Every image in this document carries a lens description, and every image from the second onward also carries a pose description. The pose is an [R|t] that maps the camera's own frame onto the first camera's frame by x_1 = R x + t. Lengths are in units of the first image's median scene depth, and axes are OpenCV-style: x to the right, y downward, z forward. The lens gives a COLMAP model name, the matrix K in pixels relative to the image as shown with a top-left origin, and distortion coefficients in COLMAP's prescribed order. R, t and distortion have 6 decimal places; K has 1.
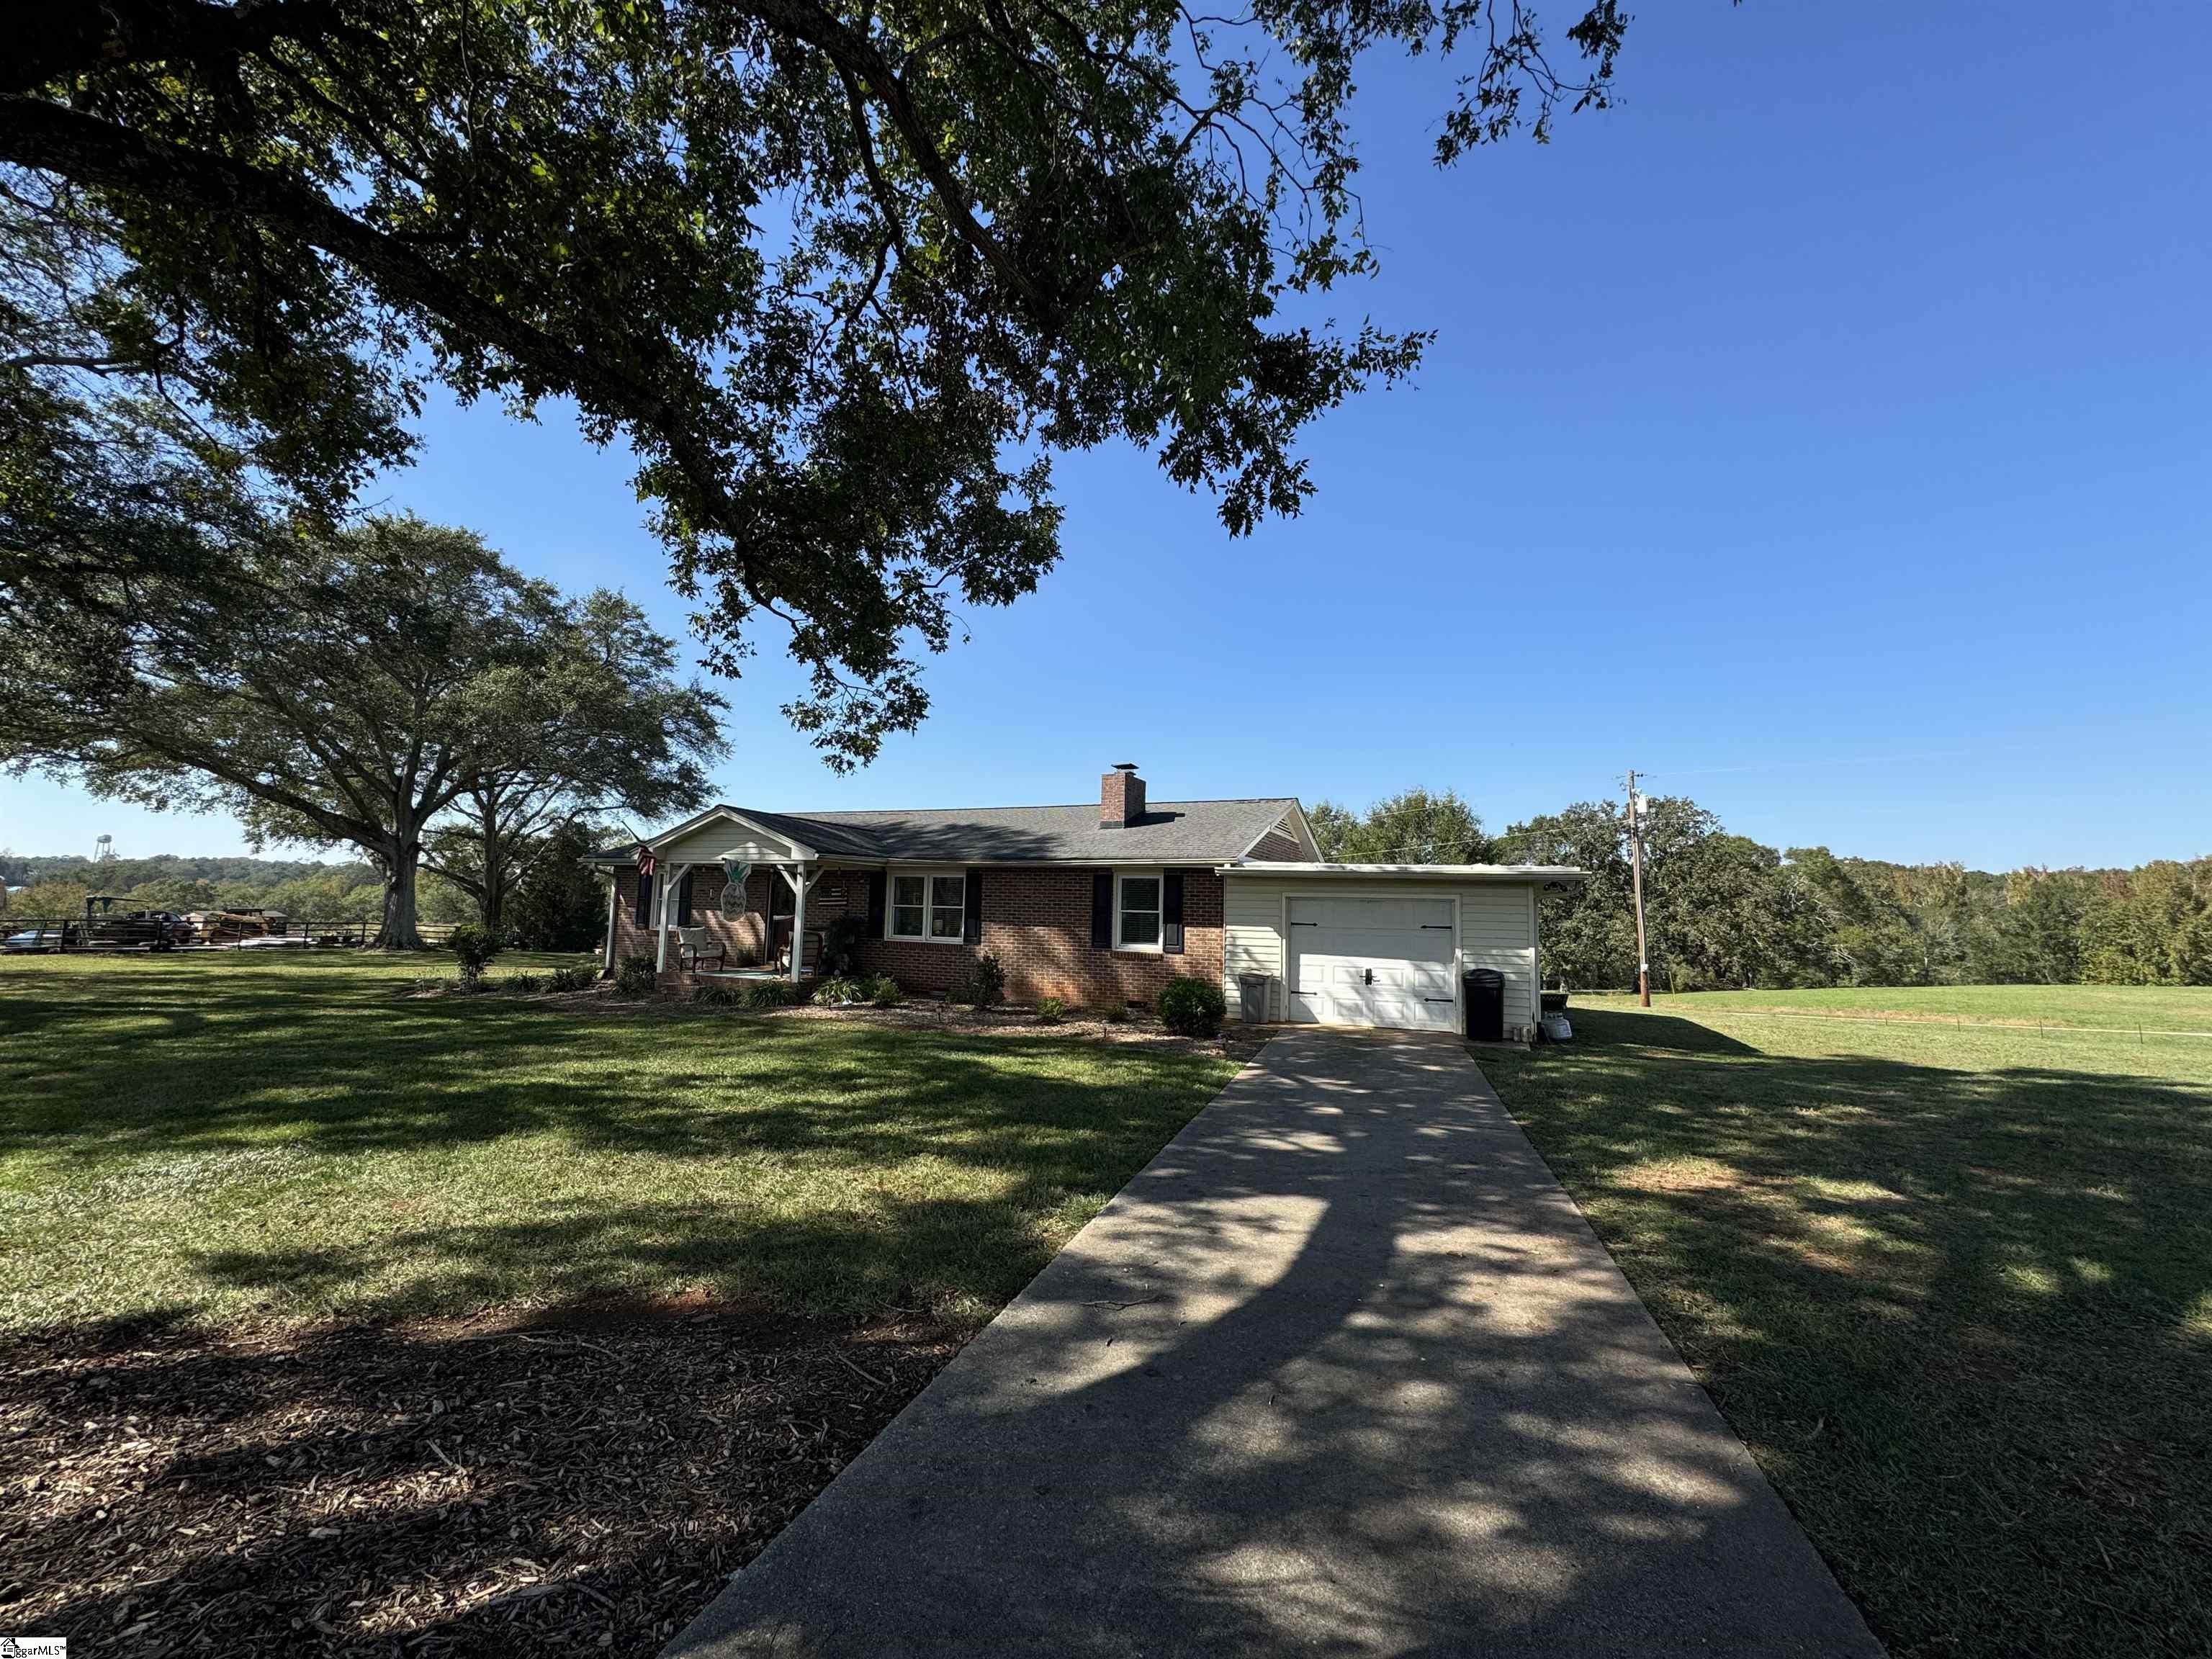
lens RADIAL K [[876.4, 0, 1110.1], [0, 876.4, 827.7], [0, 0, 1]] dist [0.001945, -0.000790]
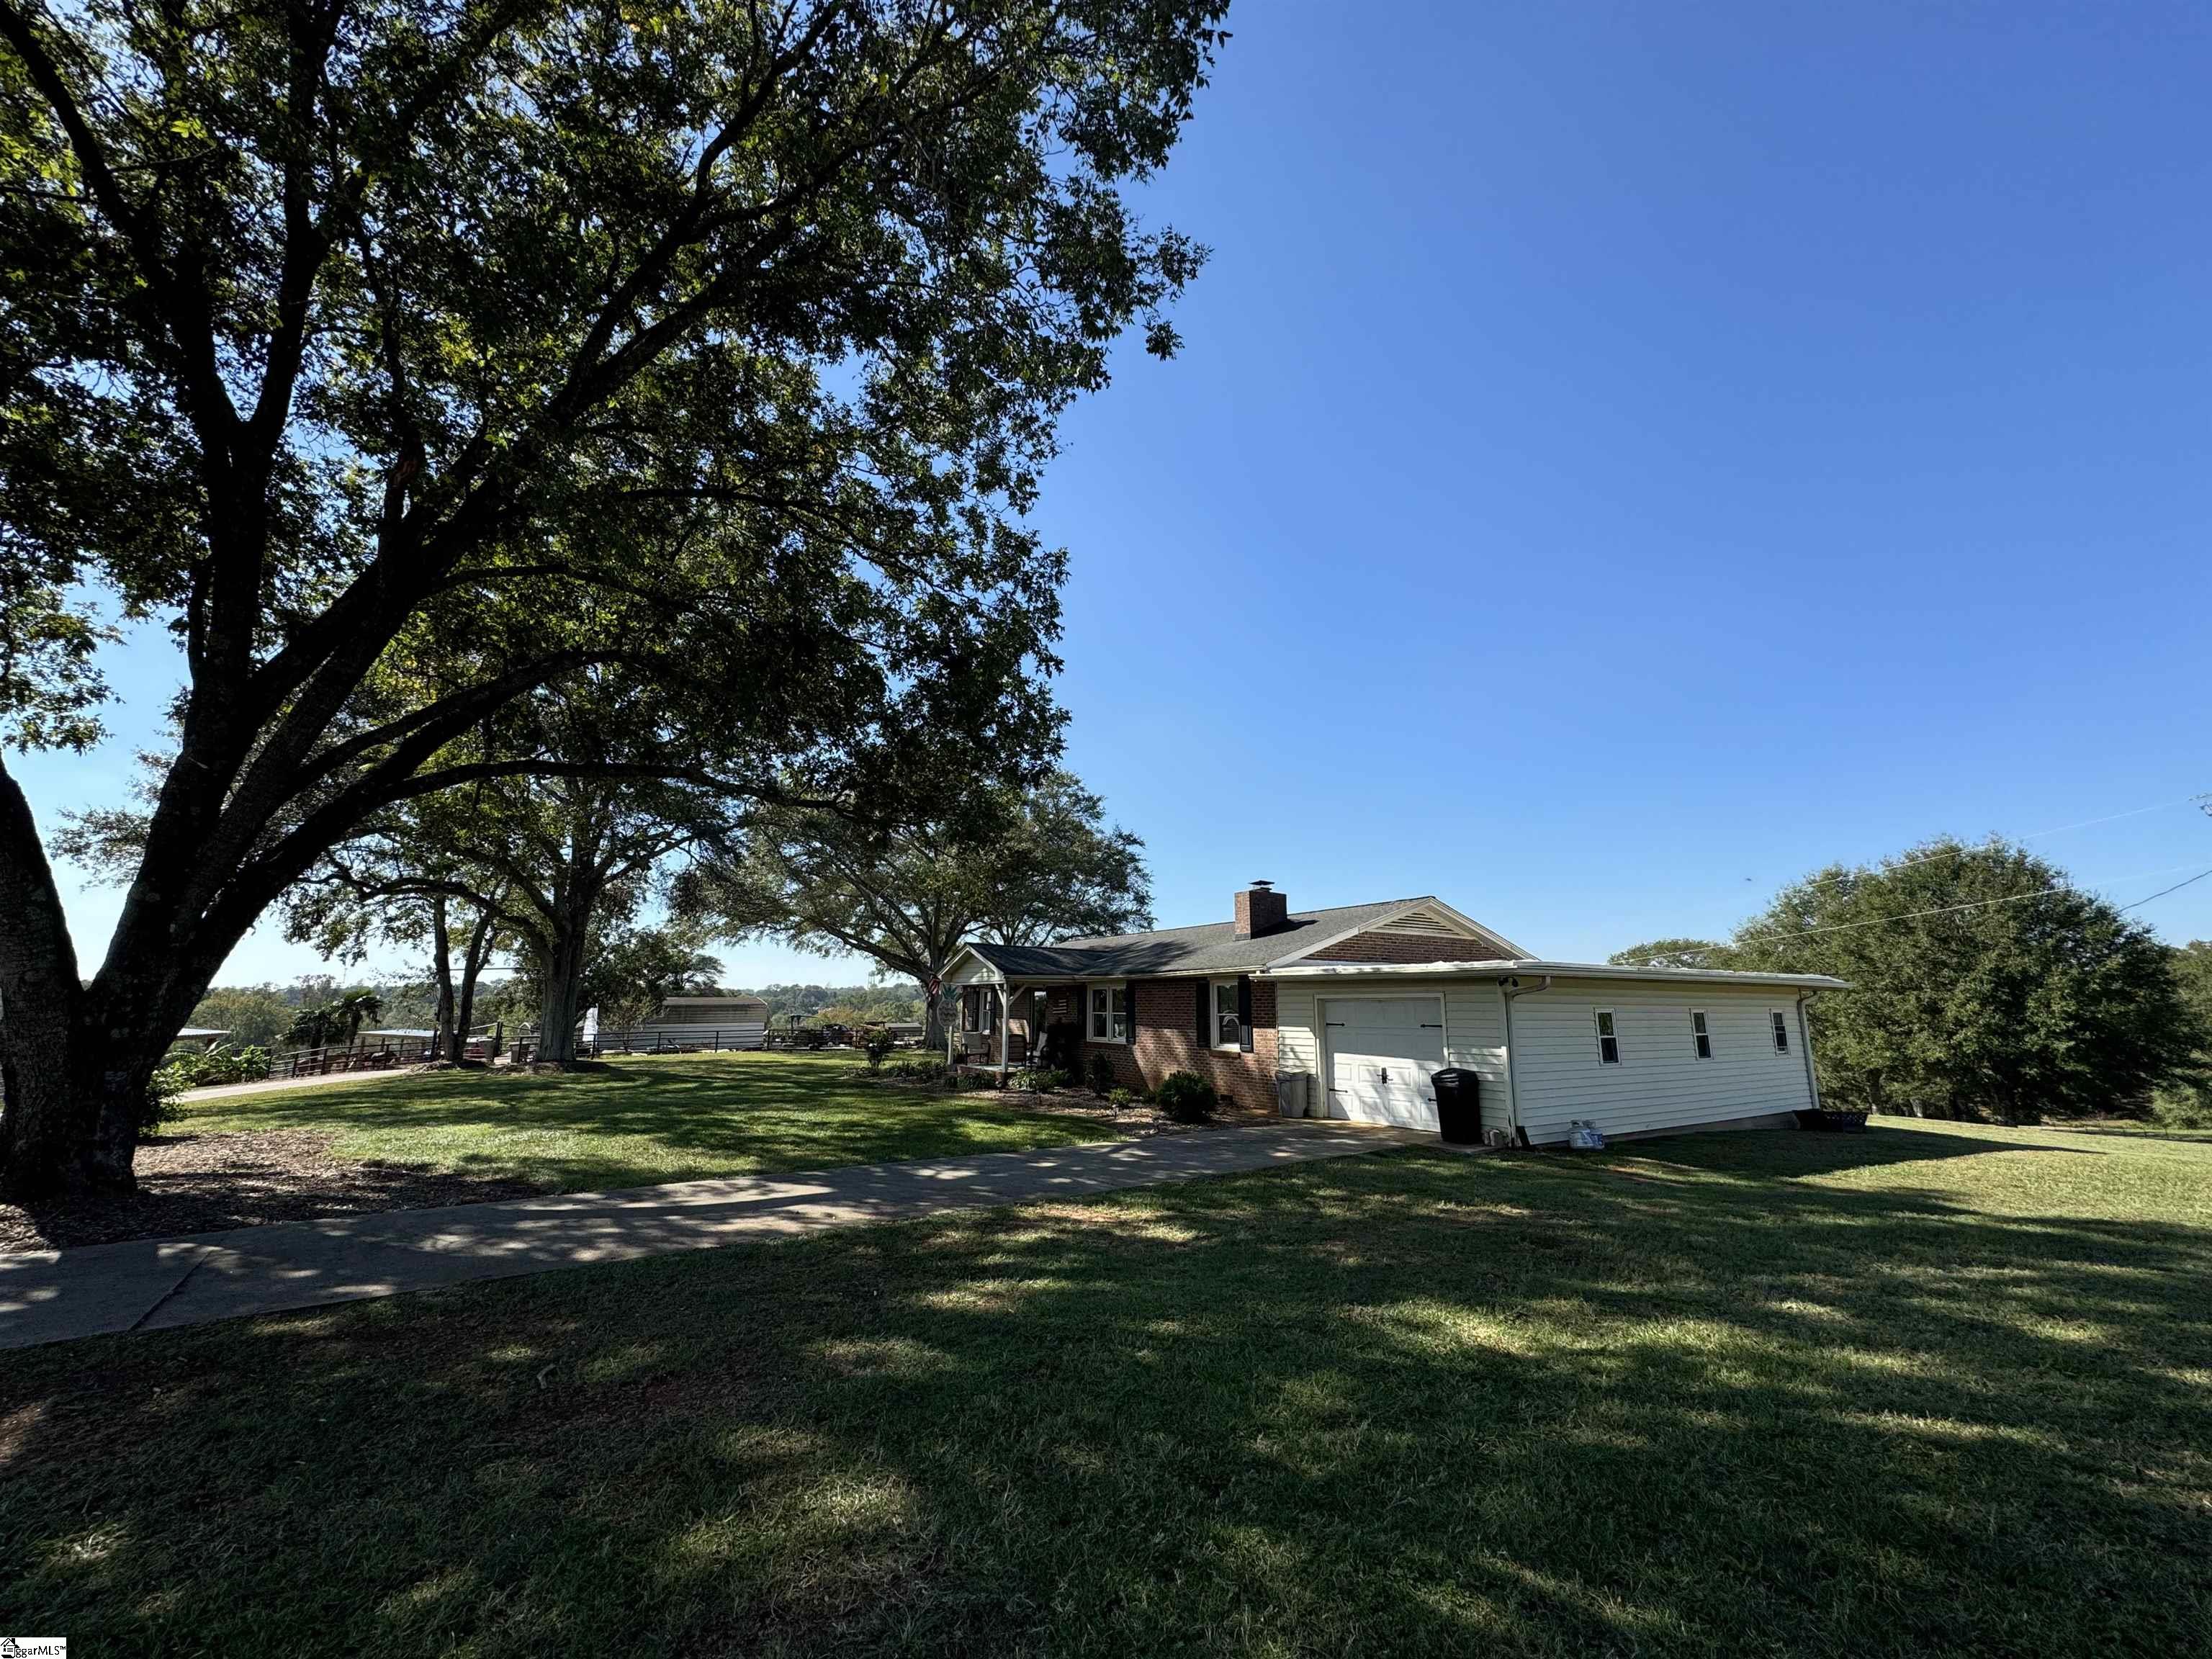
lens RADIAL K [[876.4, 0, 1101.5], [0, 876.4, 829.2], [0, 0, 1]] dist [0.001945, -0.000790]
pose [[0.825760, -0.132752, -0.548177, 0.561856], [0.068592, 0.988329, -0.136020, 0.000569], [0.559836, 0.074719, 0.825228, -0.056123]]
